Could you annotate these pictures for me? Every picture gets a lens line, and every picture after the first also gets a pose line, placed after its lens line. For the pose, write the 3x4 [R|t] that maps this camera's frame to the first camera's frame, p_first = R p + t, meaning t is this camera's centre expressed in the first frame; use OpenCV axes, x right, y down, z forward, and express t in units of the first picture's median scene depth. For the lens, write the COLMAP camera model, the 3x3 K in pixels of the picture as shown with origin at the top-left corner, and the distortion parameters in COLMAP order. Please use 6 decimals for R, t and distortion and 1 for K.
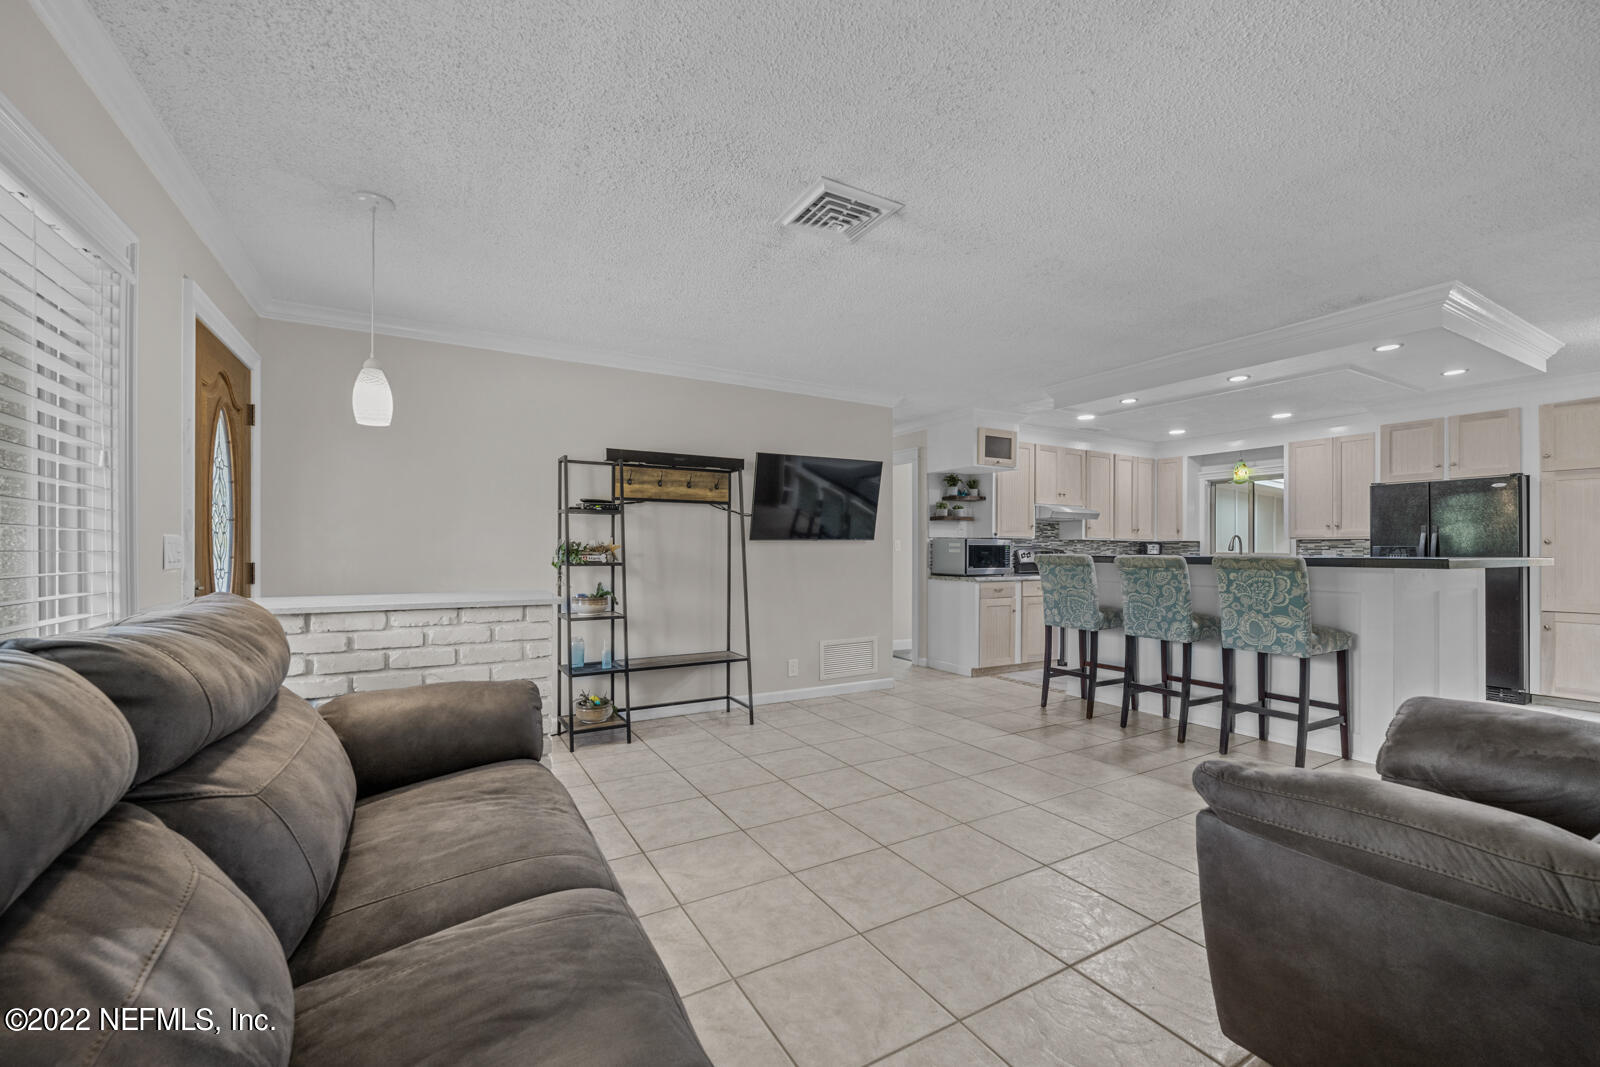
lens RADIAL K [[643.0, 0, 794.6], [0, 643.0, 545.8], [0, 0, 1]] dist [-0.000292, 0.000290]
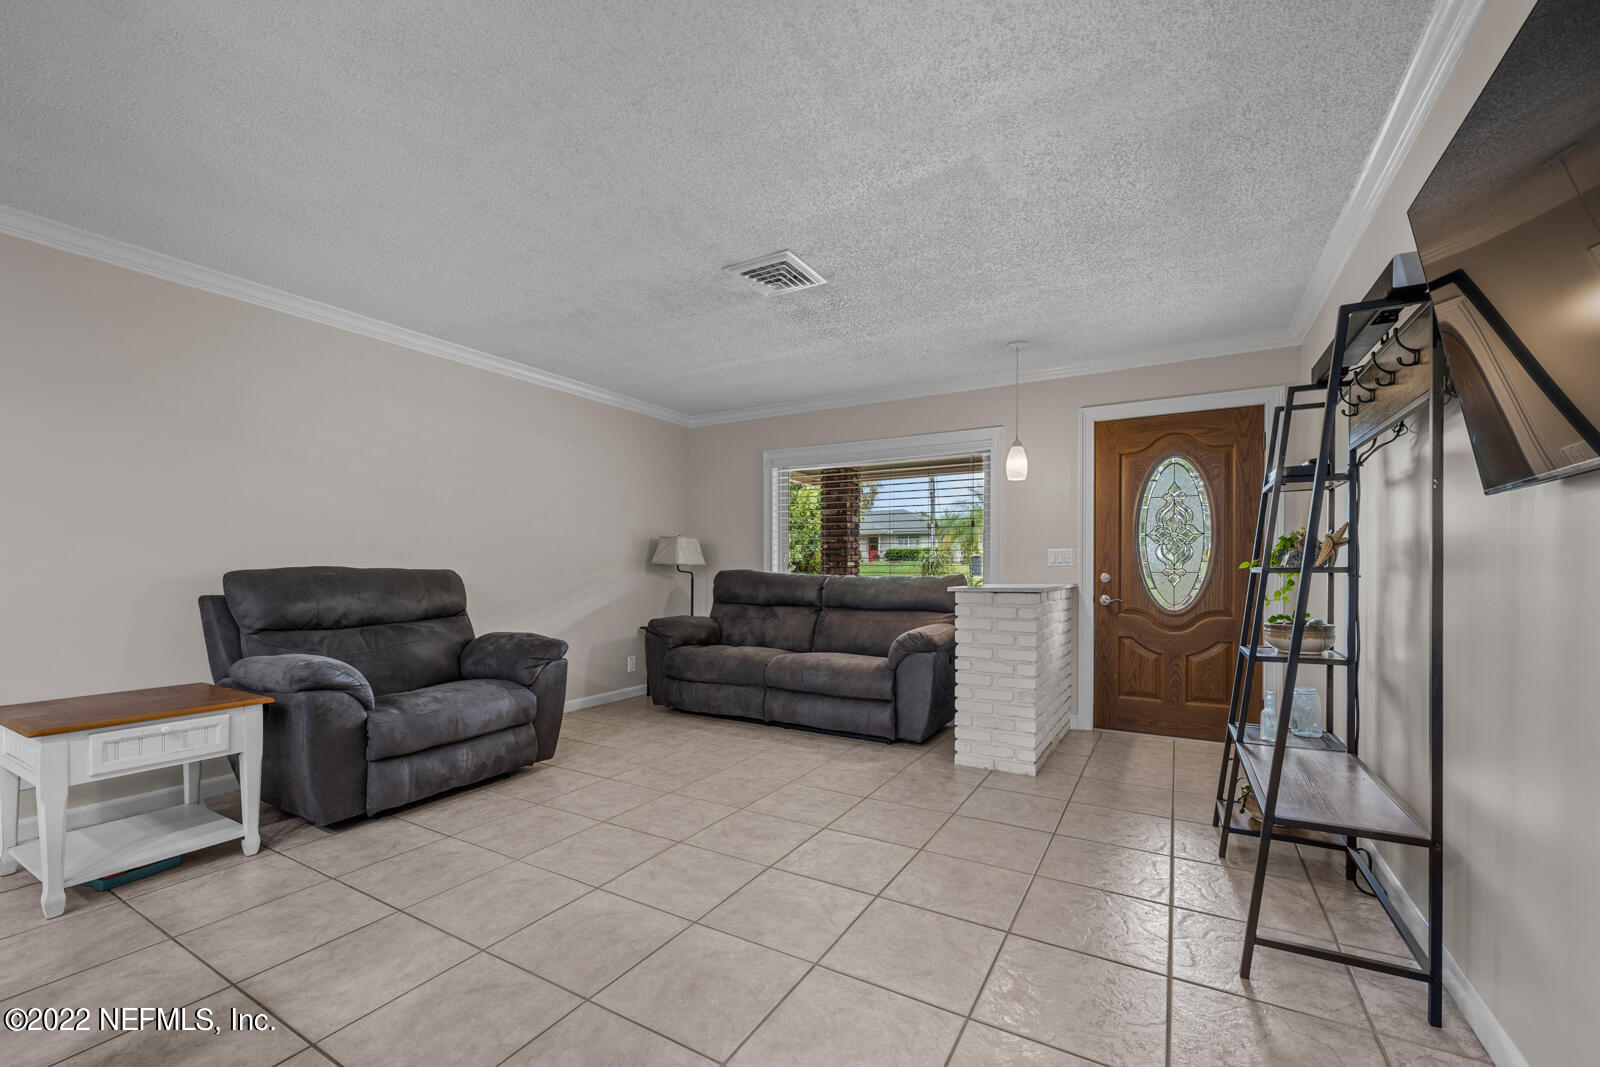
lens RADIAL K [[651.5, 0, 800.5], [0, 651.5, 560.3], [0, 0, 1]] dist [-0.002392, -0.000071]
pose [[-0.863519, -0.007846, -0.504256, 0.345756], [0.000897, 0.999853, -0.017094, 0.025314], [0.504316, -0.015214, -0.863385, 1.117880]]
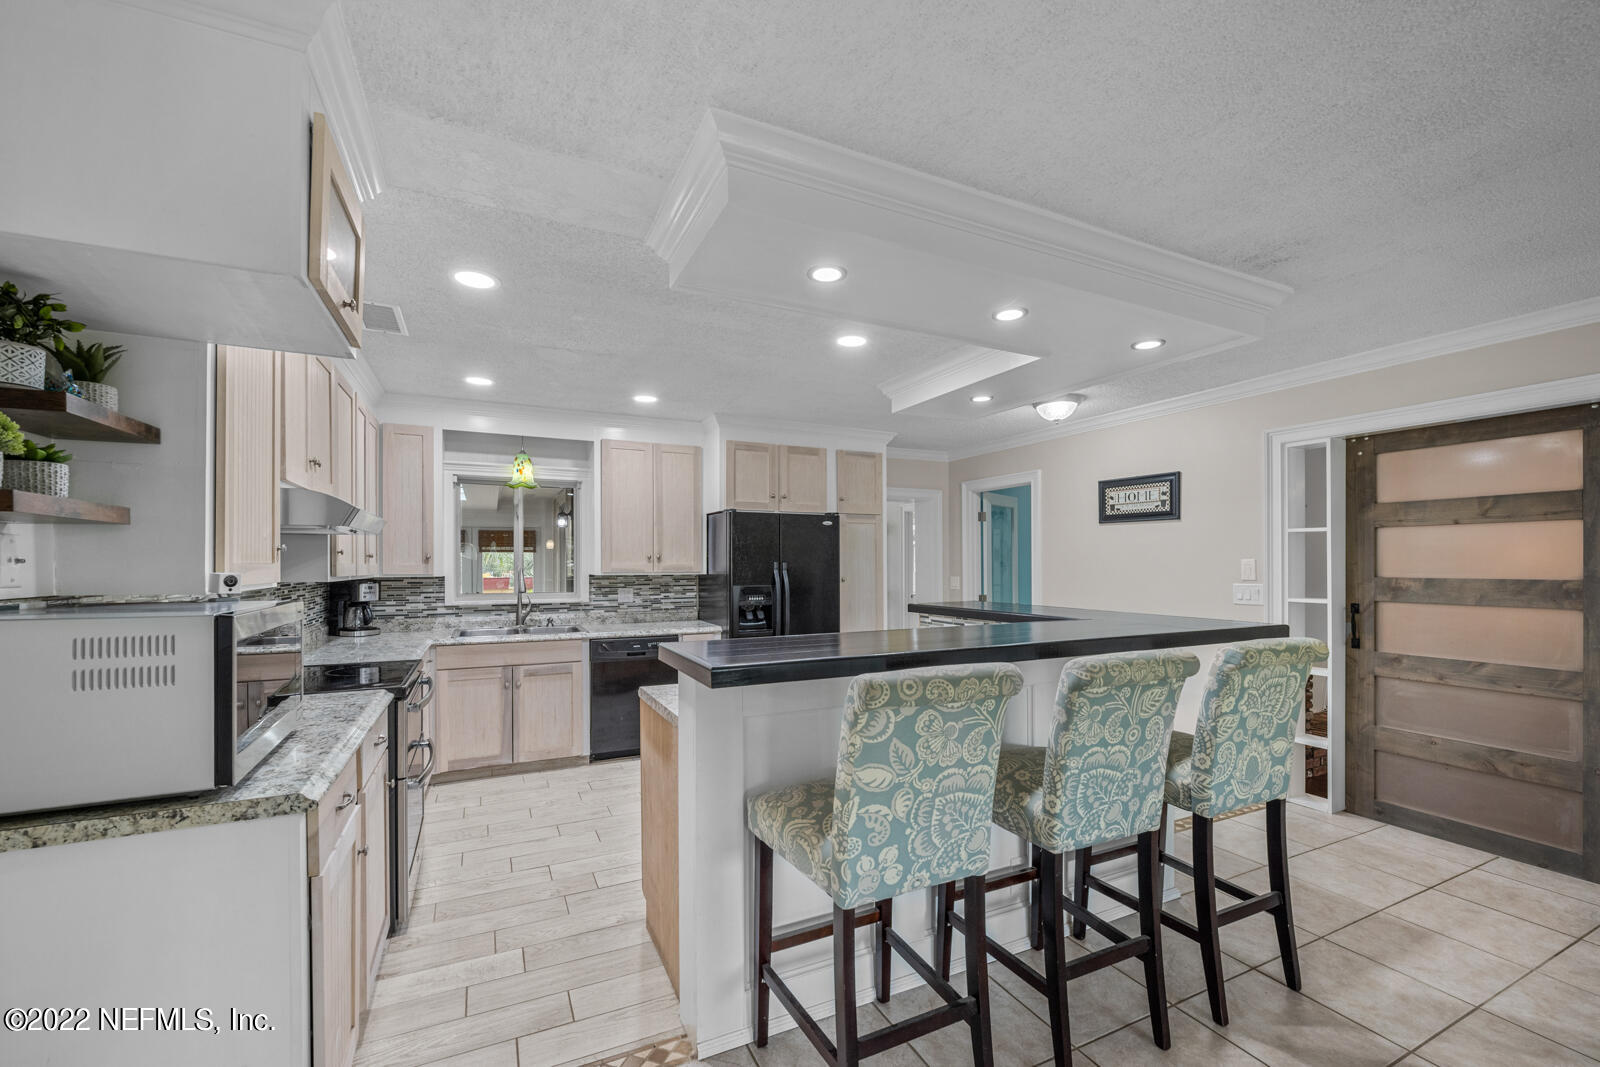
lens RADIAL K [[651.5, 0, 800.5], [0, 651.5, 560.3], [0, 0, 1]] dist [-0.002392, -0.000071]
pose [[0.075499, 0.001353, 0.997145, 0.093429], [-0.006152, 0.999981, -0.000891, -0.038111], [-0.997127, -0.006068, 0.075506, 1.031148]]
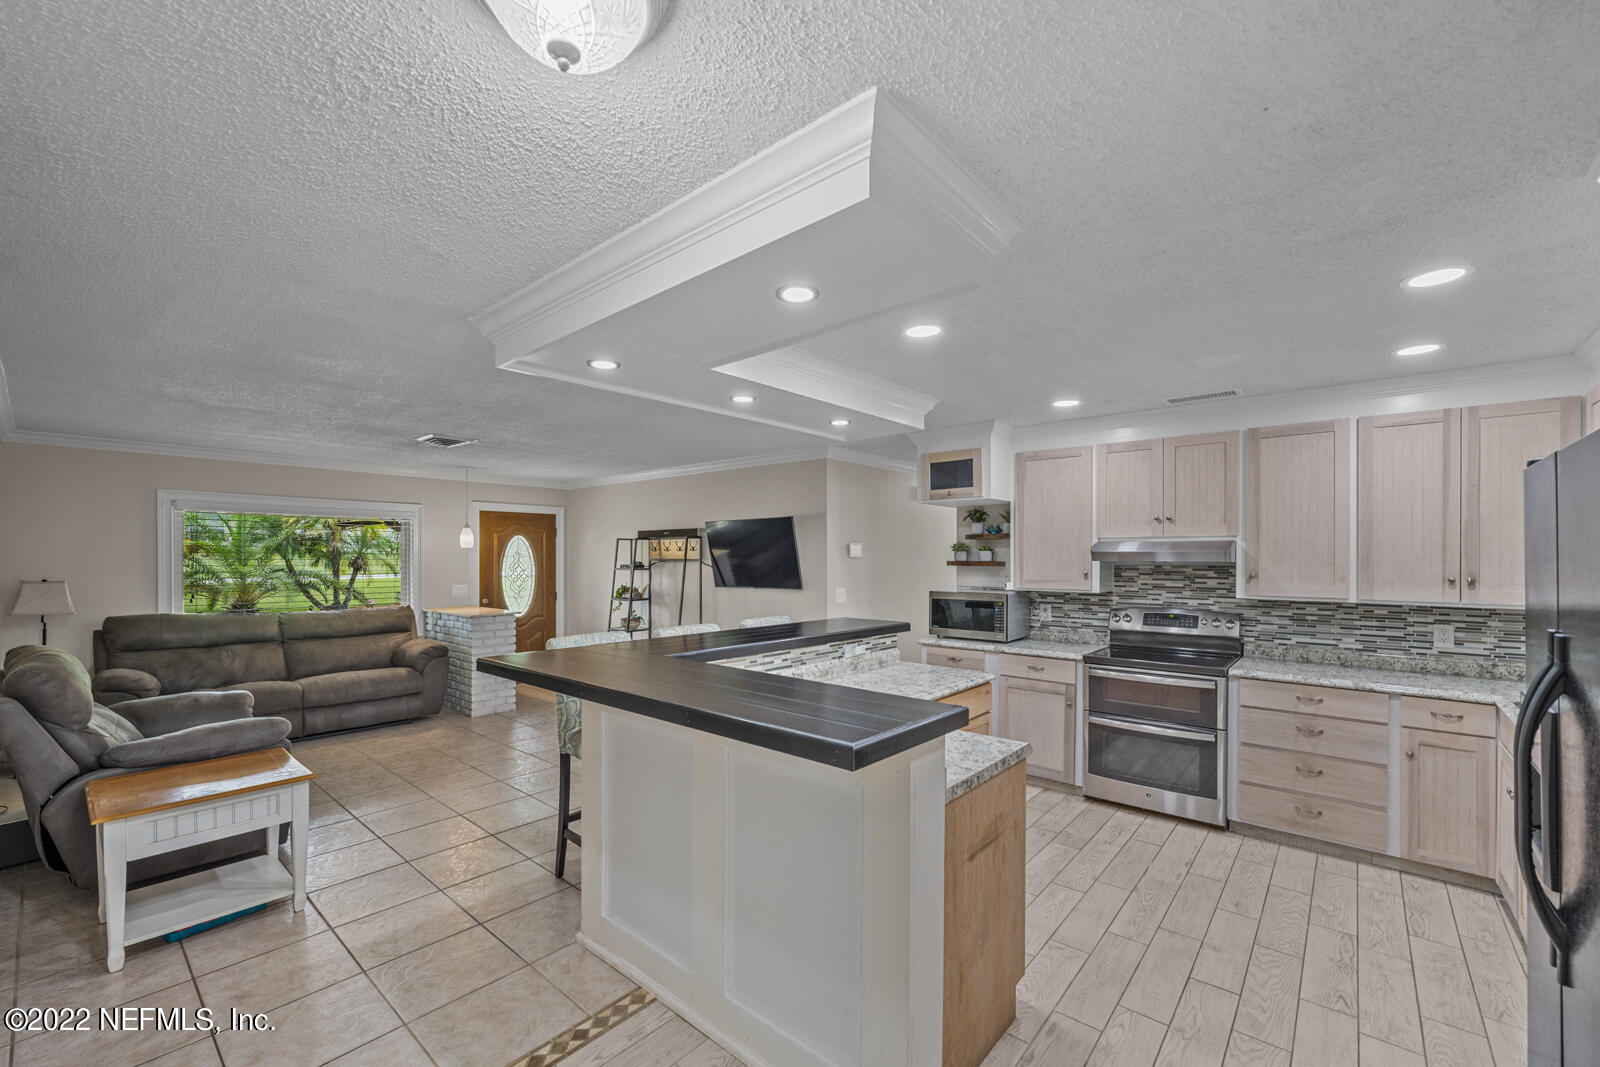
lens RADIAL K [[646.3, 0, 797.4], [0, 646.3, 551.0], [0, 0, 1]] dist [-0.001340, -0.000233]
pose [[0.335524, -0.011652, -0.941960, 1.274636], [0.005840, 0.999930, -0.010288, -0.069828], [0.942014, -0.002049, 0.335568, 0.726229]]
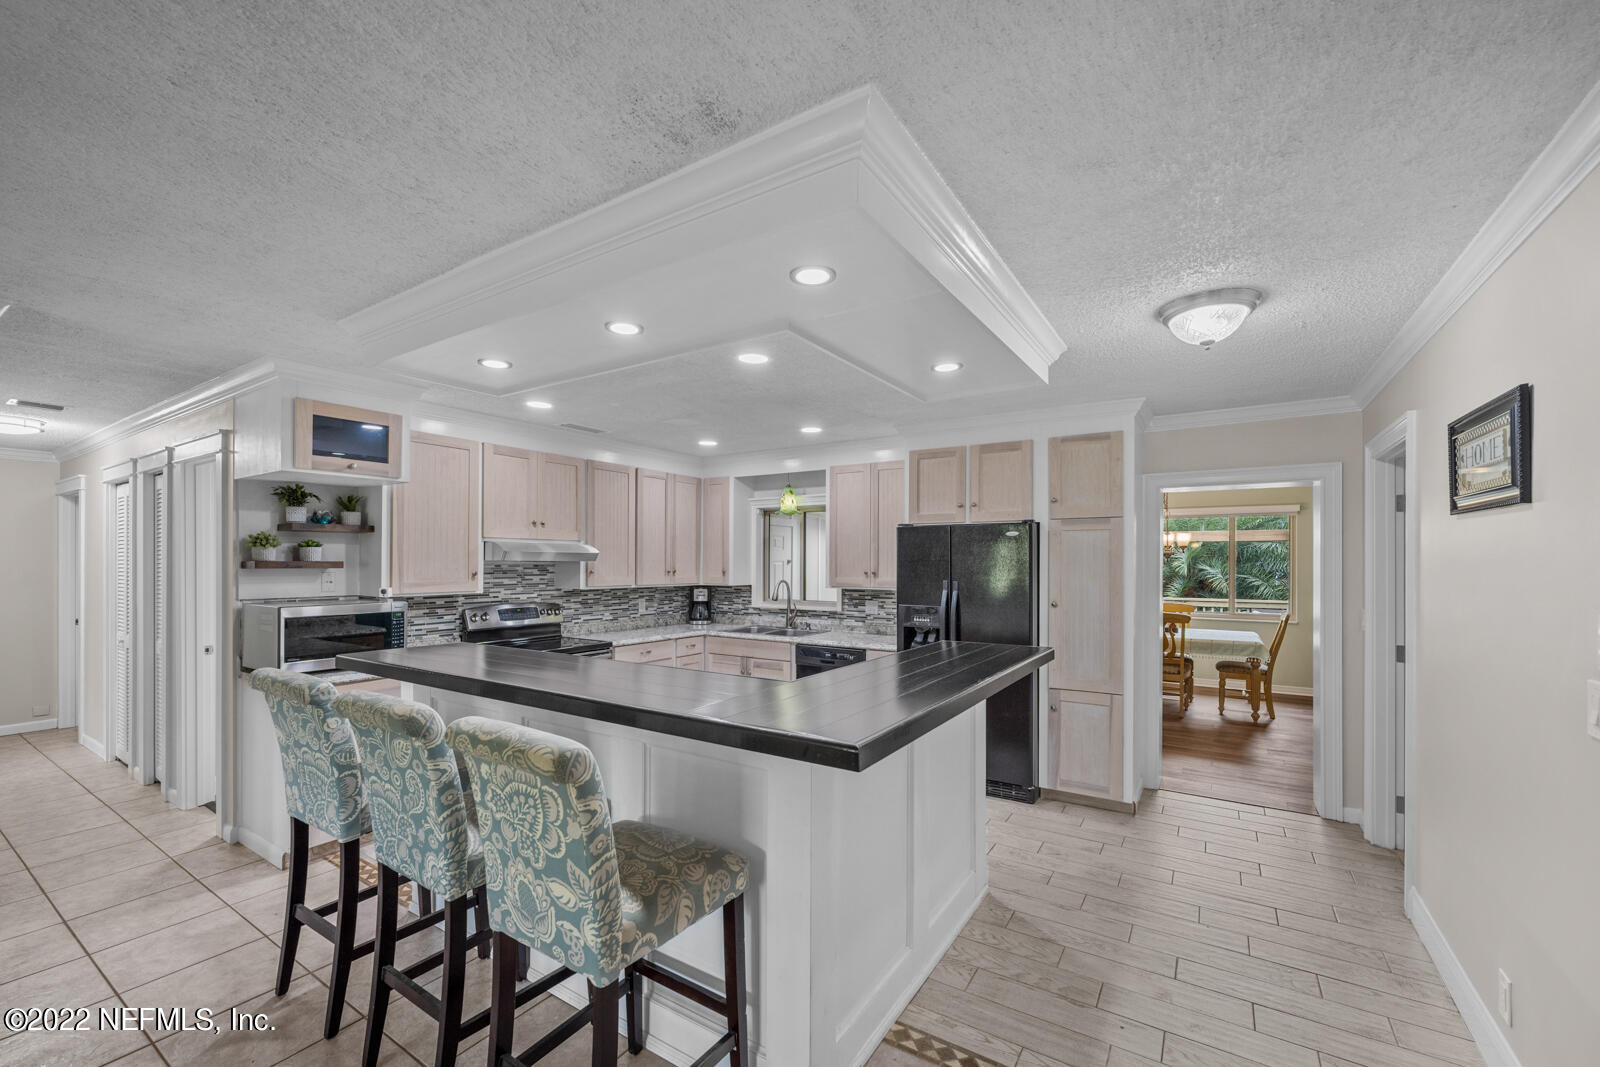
lens RADIAL K [[651.5, 0, 800.5], [0, 651.5, 560.3], [0, 0, 1]] dist [-0.002392, -0.000071]
pose [[0.890361, 0.000287, 0.455255, 0.521896], [-0.002932, 0.999983, 0.005103, -0.068768], [-0.455246, -0.005878, 0.890347, 0.422265]]
